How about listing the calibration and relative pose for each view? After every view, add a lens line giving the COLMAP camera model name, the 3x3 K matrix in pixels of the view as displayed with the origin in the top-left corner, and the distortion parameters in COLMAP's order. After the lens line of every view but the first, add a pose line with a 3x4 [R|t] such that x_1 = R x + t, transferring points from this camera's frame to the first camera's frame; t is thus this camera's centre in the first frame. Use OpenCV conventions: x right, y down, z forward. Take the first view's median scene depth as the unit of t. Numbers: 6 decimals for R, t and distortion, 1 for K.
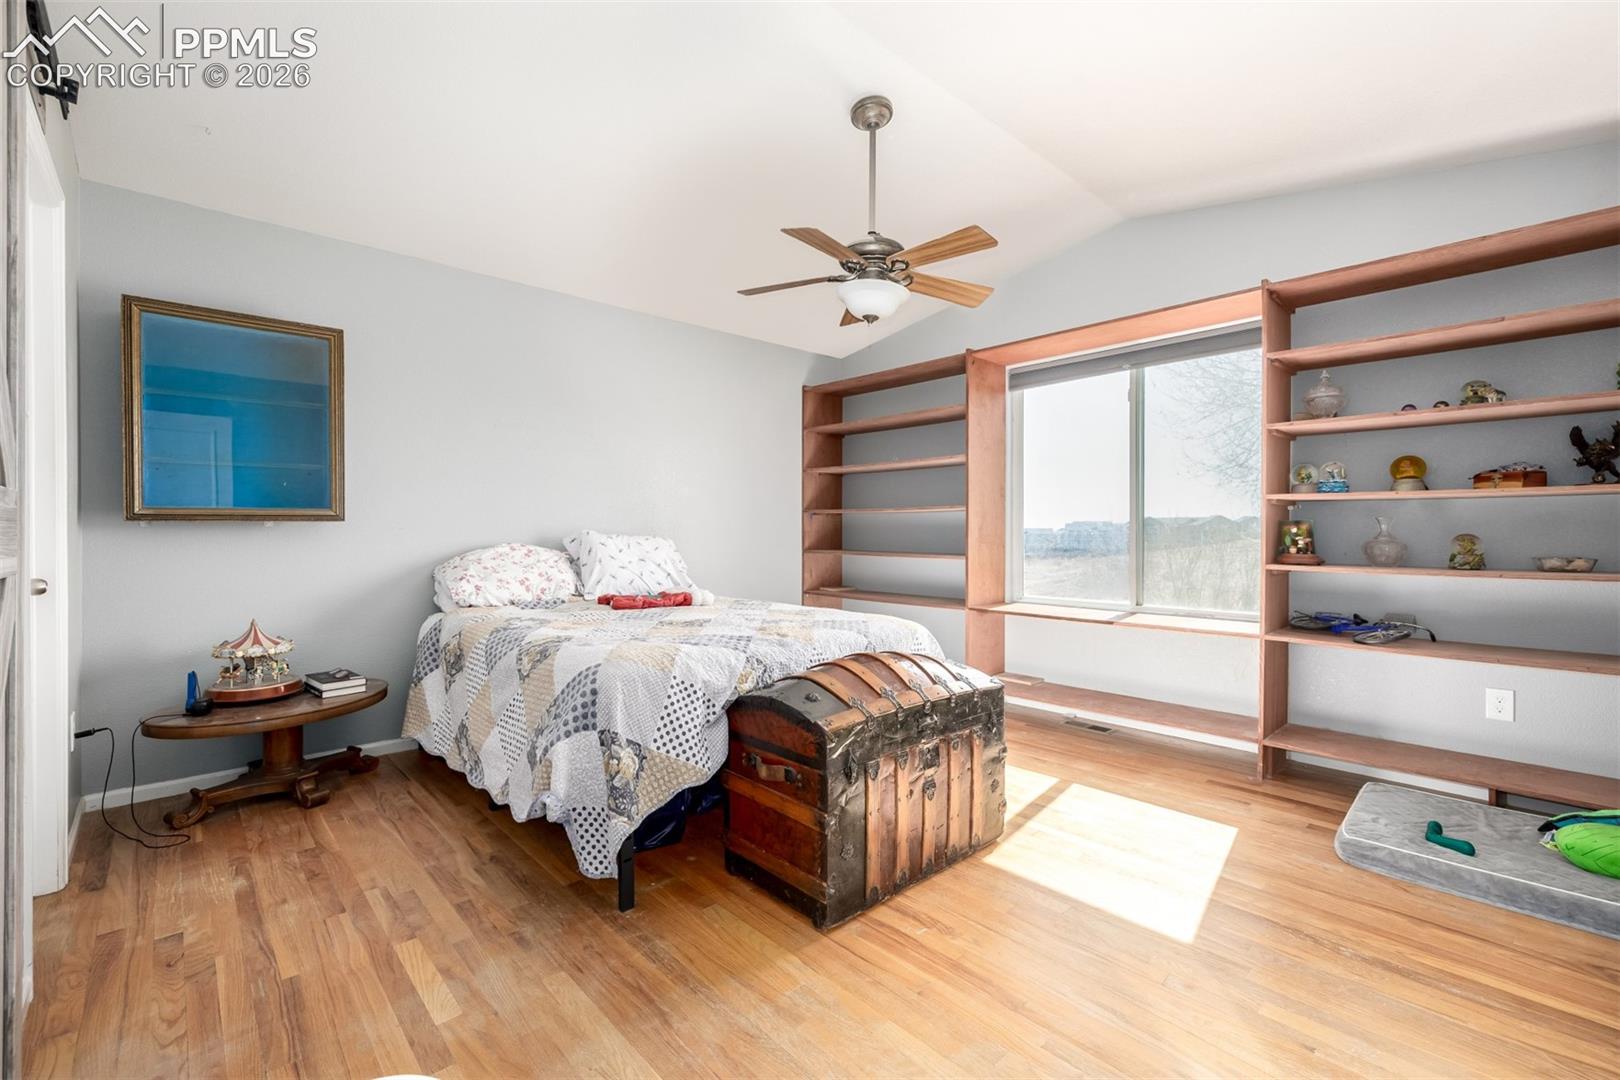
lens RADIAL K [[685.5, 0, 808.4], [0, 685.5, 536.7], [0, 0, 1]] dist [0.001450, 0.000116]
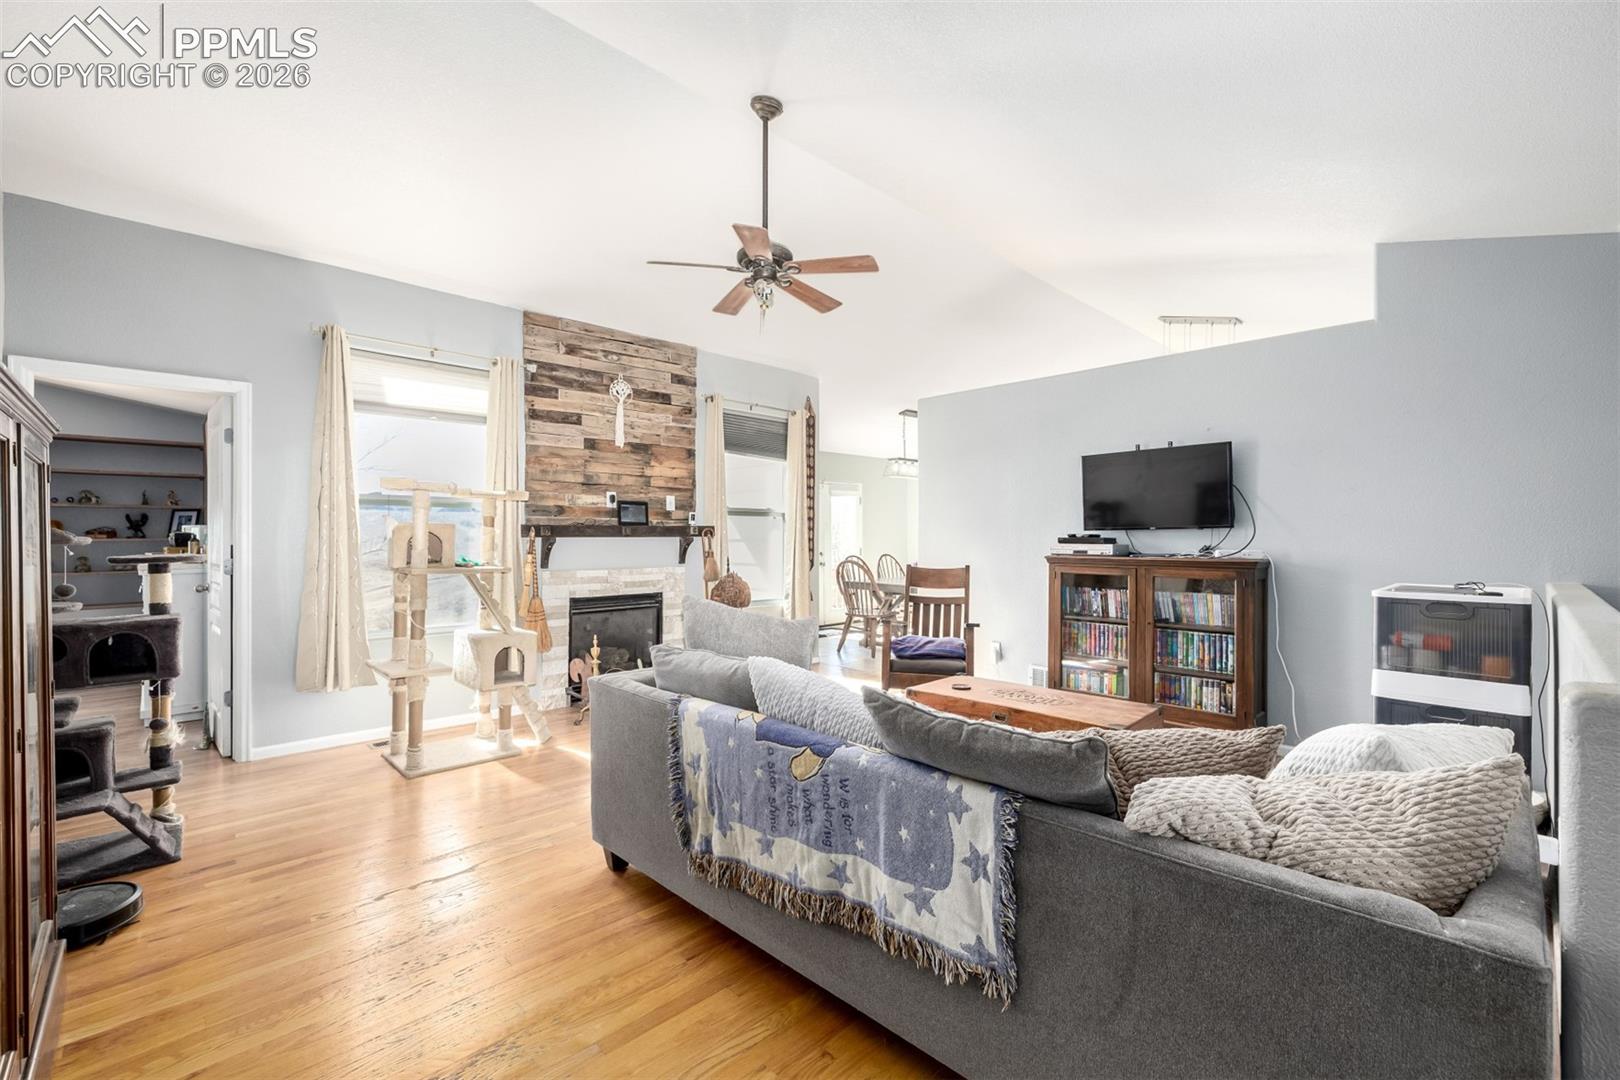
lens RADIAL K [[685.5, 0, 808.9], [0, 685.5, 540.6], [0, 0, 1]] dist [0.001450, 0.000116]
pose [[-0.019390, -0.003481, 0.999806, -1.459332], [0.009147, 0.999951, 0.003659, -0.046754], [-0.999770, 0.009216, -0.019357, -1.458511]]
